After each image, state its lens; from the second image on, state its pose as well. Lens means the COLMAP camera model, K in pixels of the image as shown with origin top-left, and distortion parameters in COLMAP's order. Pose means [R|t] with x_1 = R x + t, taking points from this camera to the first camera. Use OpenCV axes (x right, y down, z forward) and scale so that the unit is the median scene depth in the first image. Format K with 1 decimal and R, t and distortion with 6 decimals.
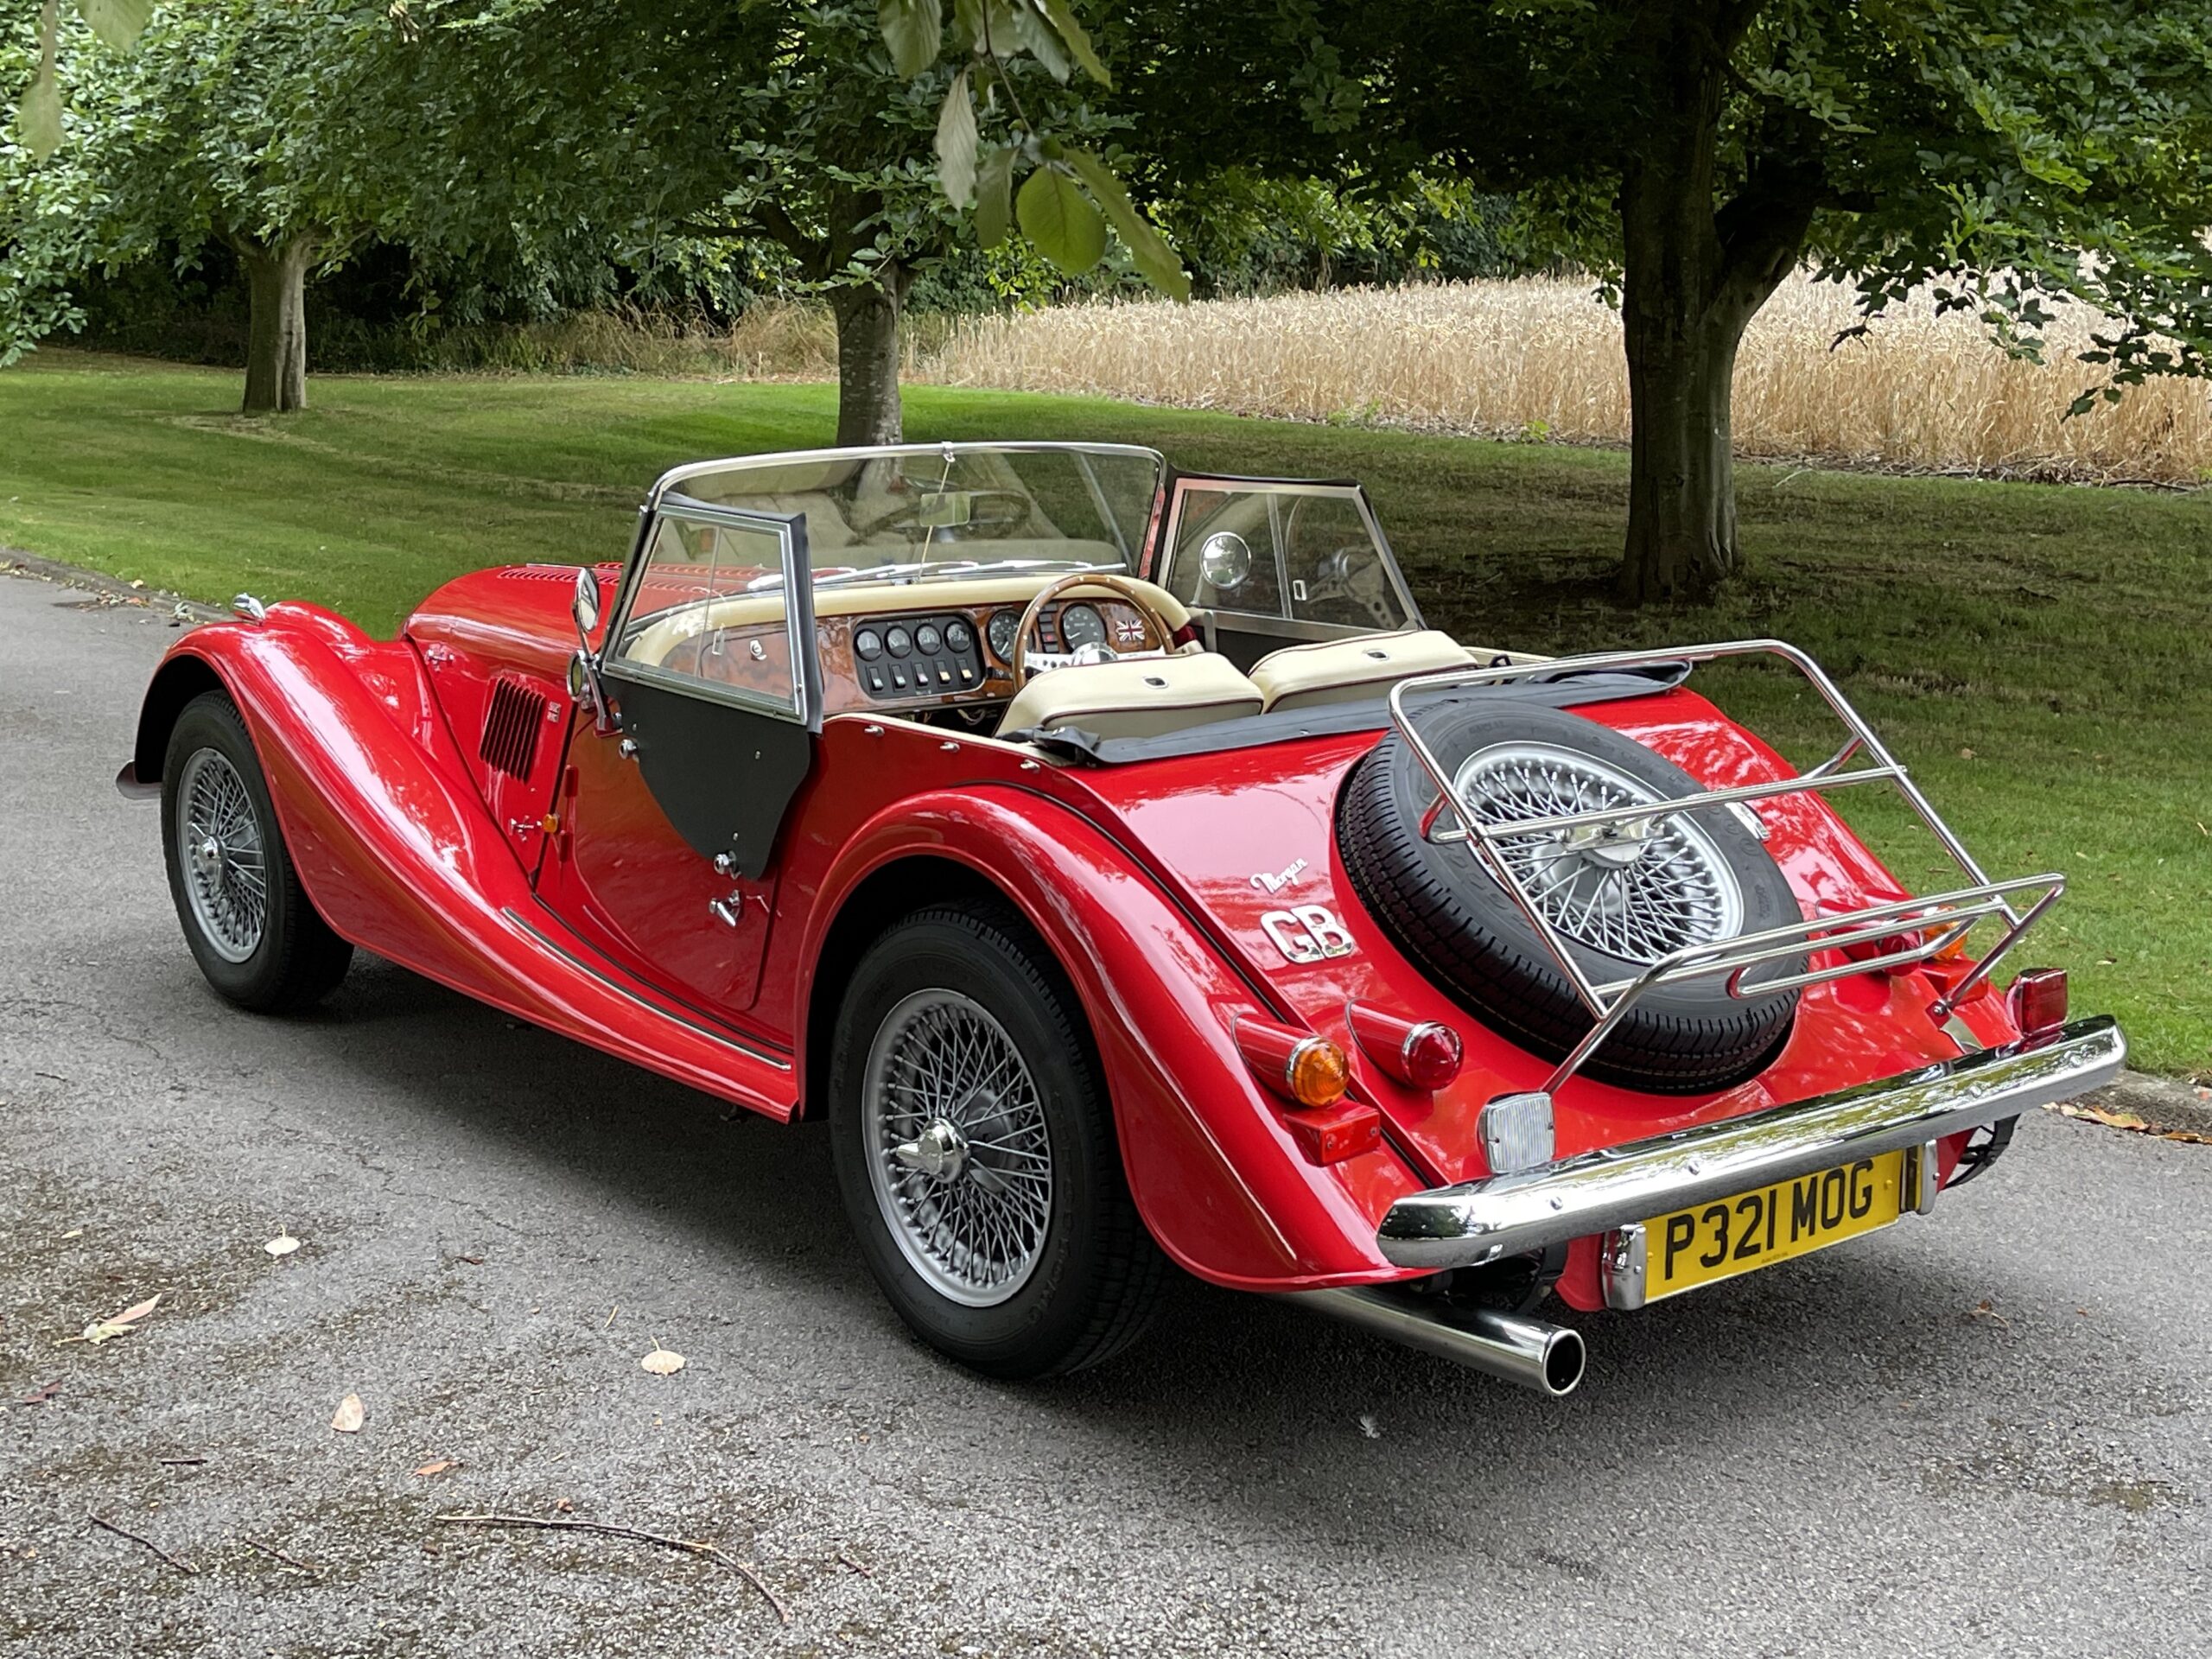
lens RADIAL K [[2874.3, 0, 1091.0], [0, 2874.3, 822.8], [0, 0, 1]] dist [0.160357, -0.572337]
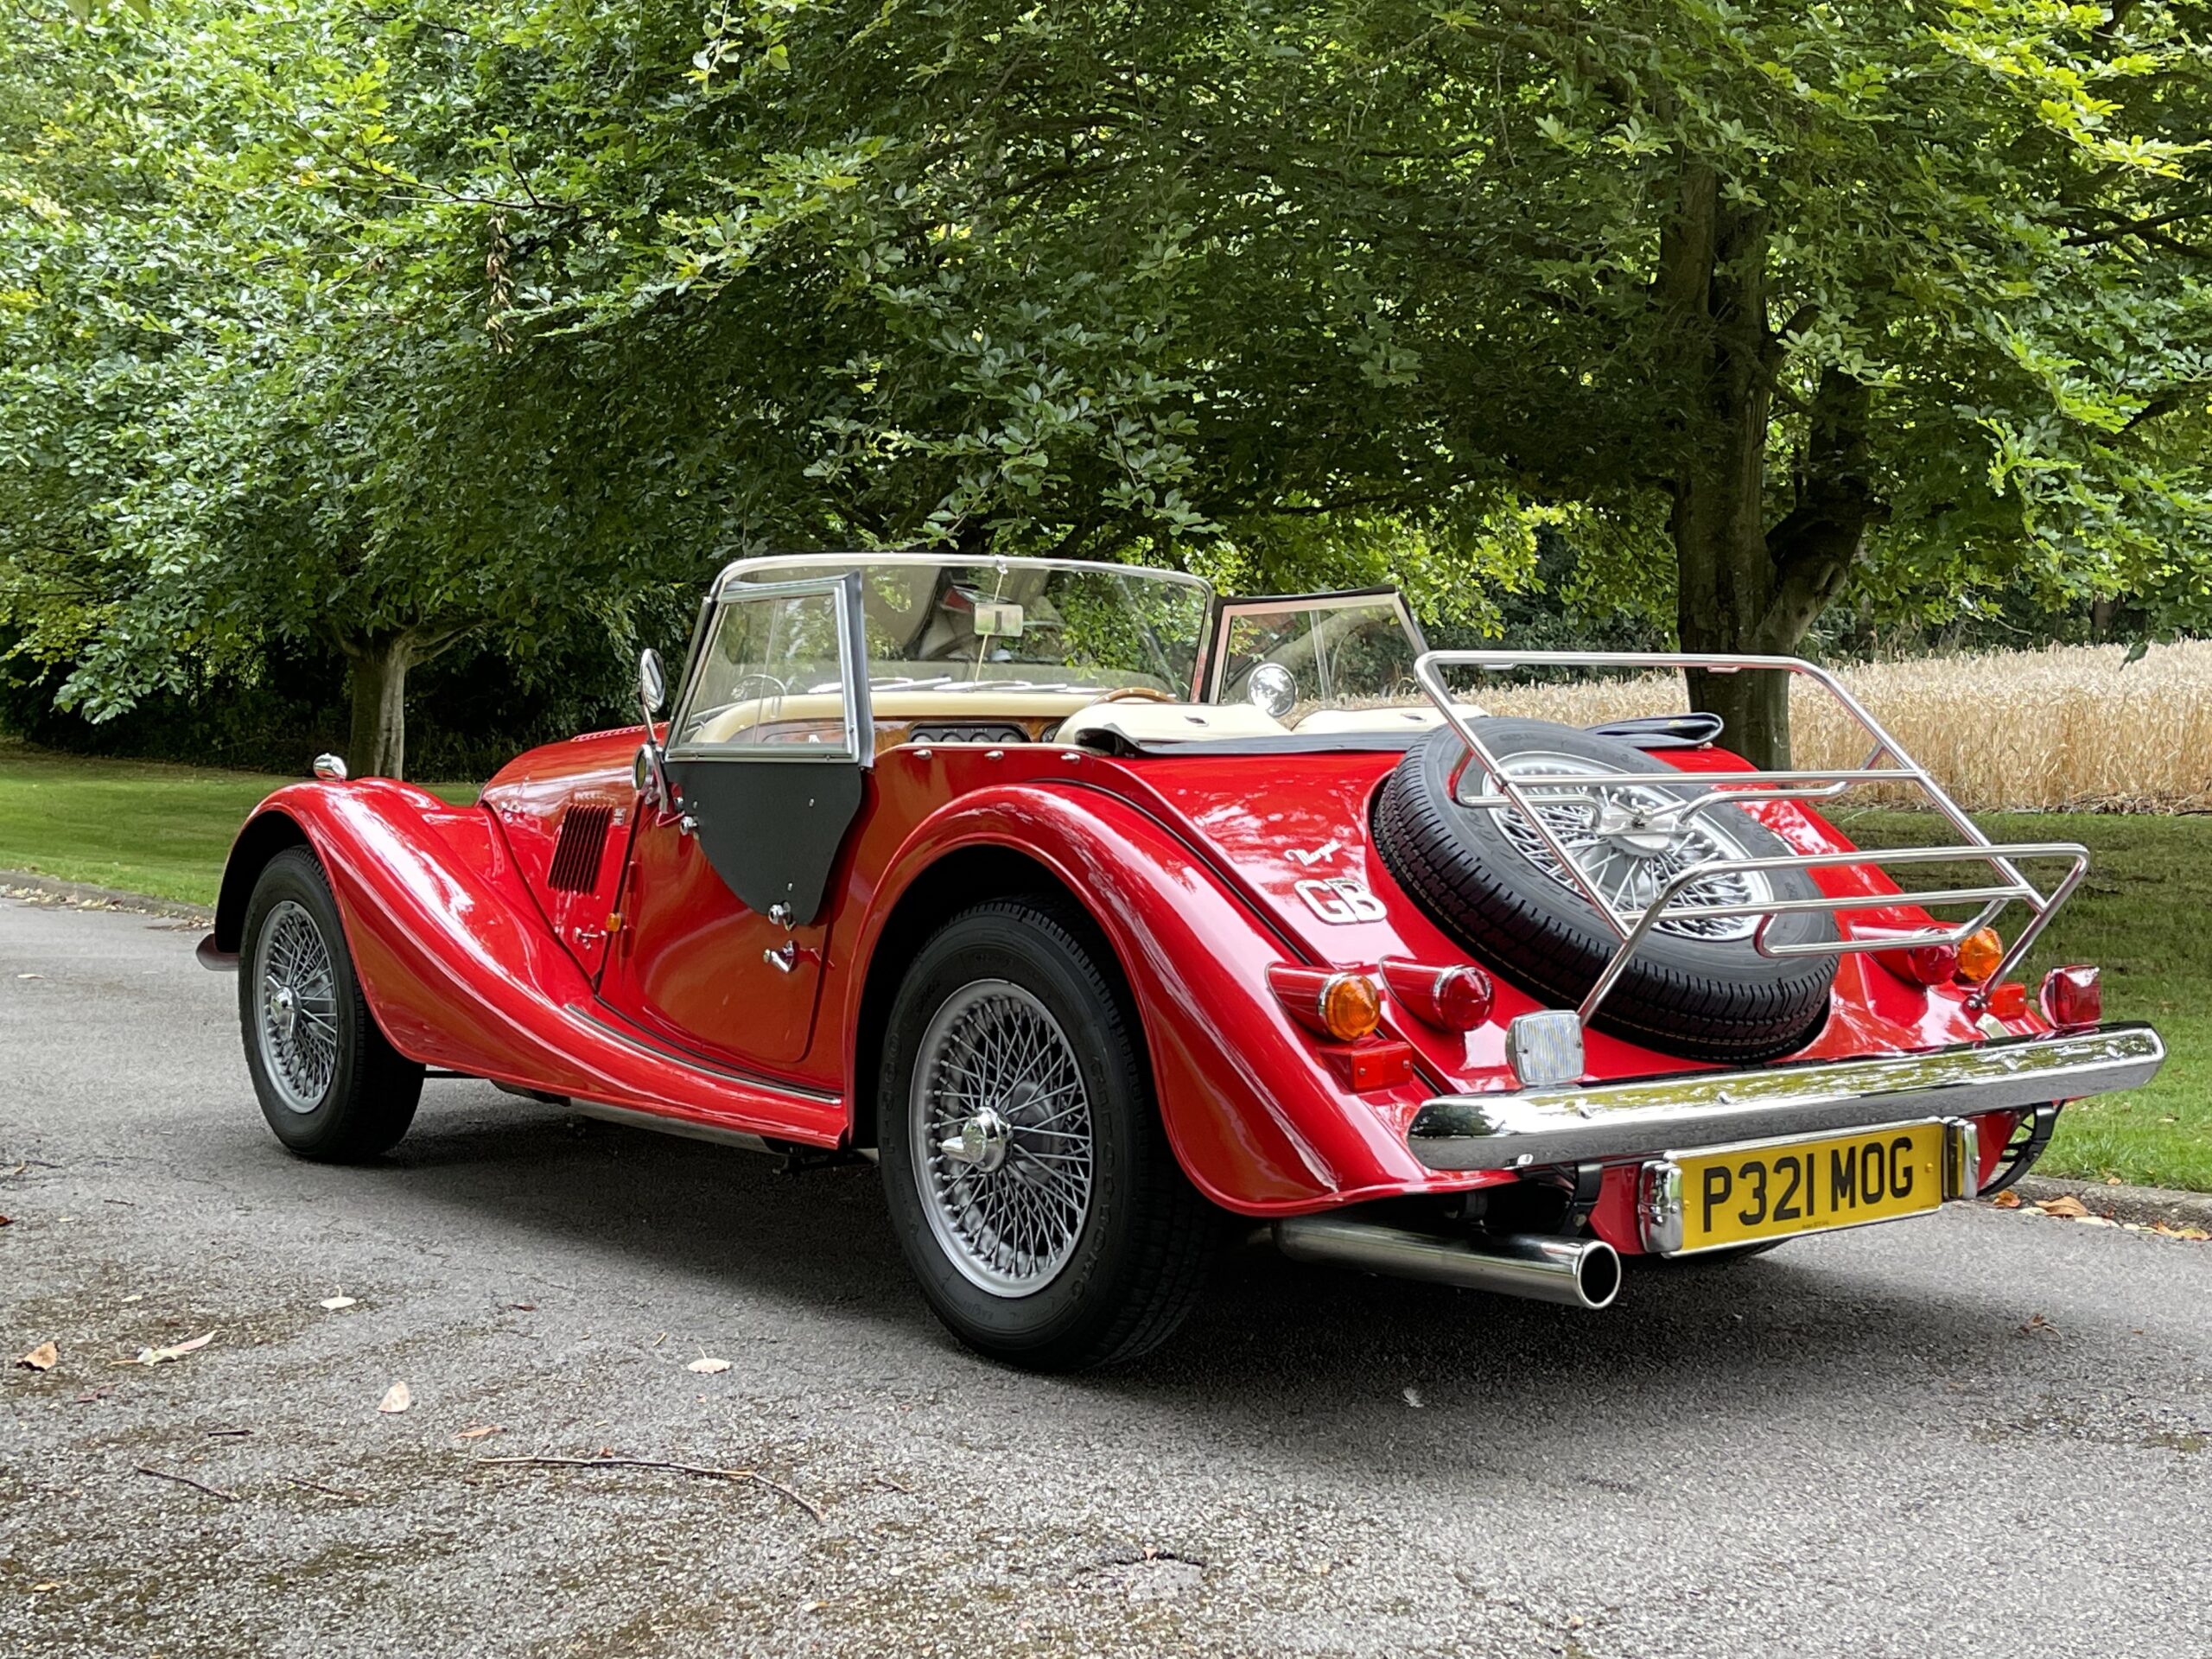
lens RADIAL K [[2888.1, 0, 1106.0], [0, 2888.1, 829.5], [0, 0, 1]] dist [0.144090, -0.528898]
pose [[0.999638, -0.010195, -0.024910, 0.016956], [0.006269, 0.988226, -0.152871, 0.162649], [0.026176, 0.152659, 0.987932, -0.019247]]
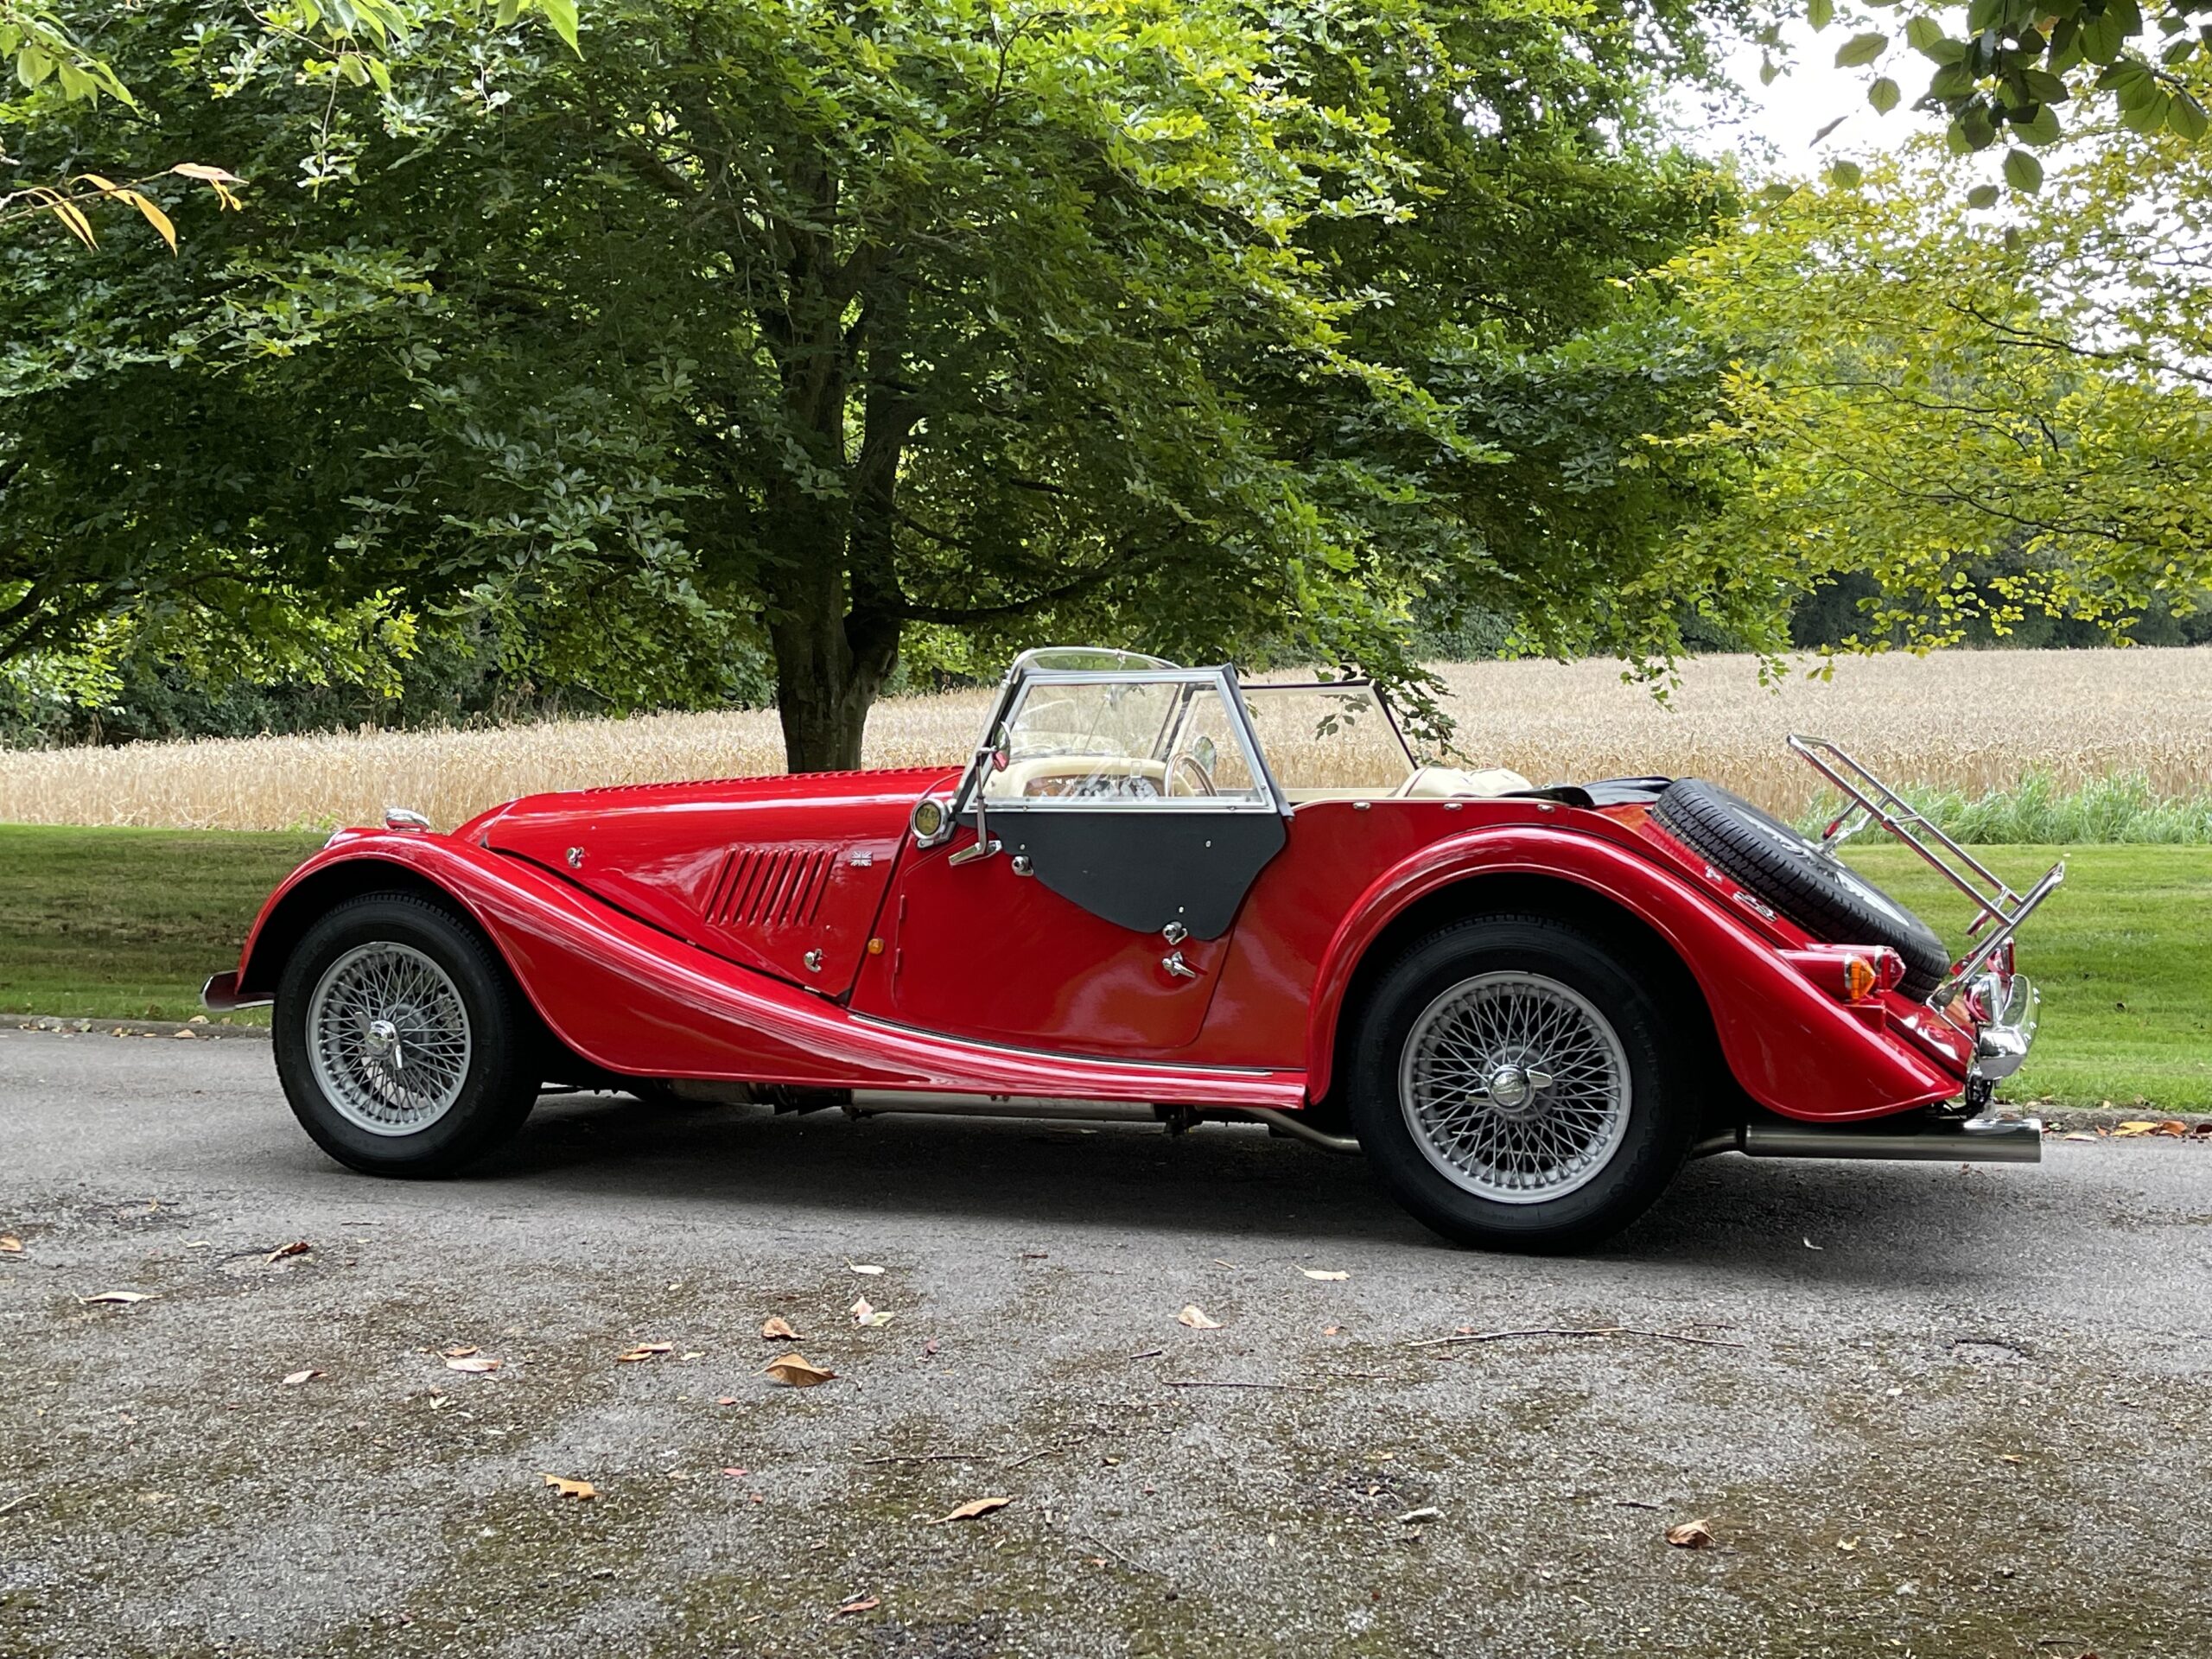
lens RADIAL K [[2540.8, 0, 1106.0], [0, 2540.8, 829.5], [0, 0, 1]] dist [0.052296, -0.074994]
pose [[0.858090, -0.014877, 0.513283, -0.847782], [0.099010, 0.985617, -0.136955, 0.140299], [-0.503863, 0.168340, 0.847221, 0.040022]]
